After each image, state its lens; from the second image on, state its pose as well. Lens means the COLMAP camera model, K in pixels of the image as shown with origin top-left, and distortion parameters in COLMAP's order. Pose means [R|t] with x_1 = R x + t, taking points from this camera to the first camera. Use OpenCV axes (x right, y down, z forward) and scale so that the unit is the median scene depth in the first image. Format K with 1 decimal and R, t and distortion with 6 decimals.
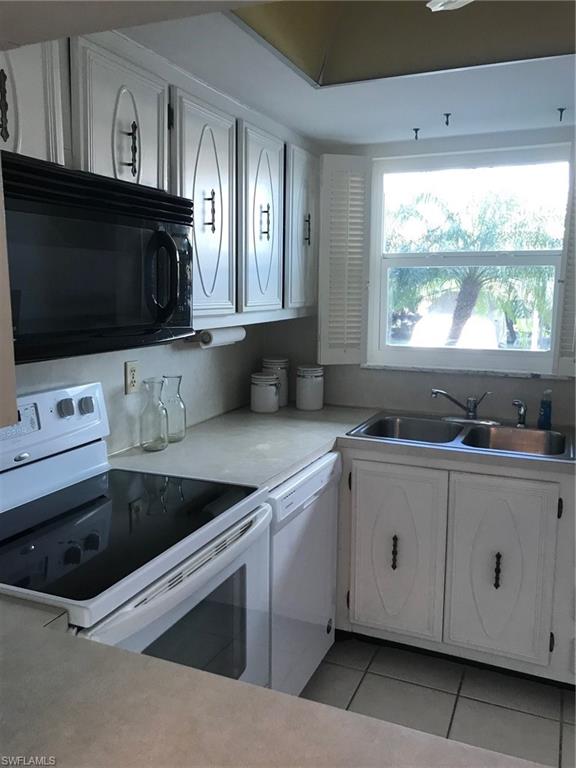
lens RADIAL K [[638.2, 0, 290.2], [0, 638.2, 387.9], [0, 0, 1]] dist [0.038446, -0.019717]
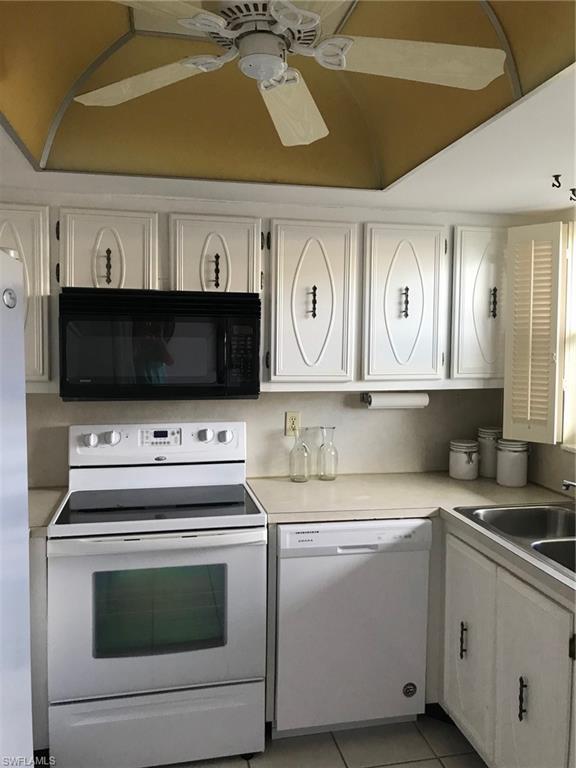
lens RADIAL K [[638.2, 0, 289.9], [0, 638.2, 379.1], [0, 0, 1]] dist [0.038446, -0.019717]
pose [[0.565225, 0.049113, -0.823473, 0.784530], [-0.133278, 0.990549, -0.032403, -0.060694], [0.814099, 0.128066, 0.566429, 0.212058]]
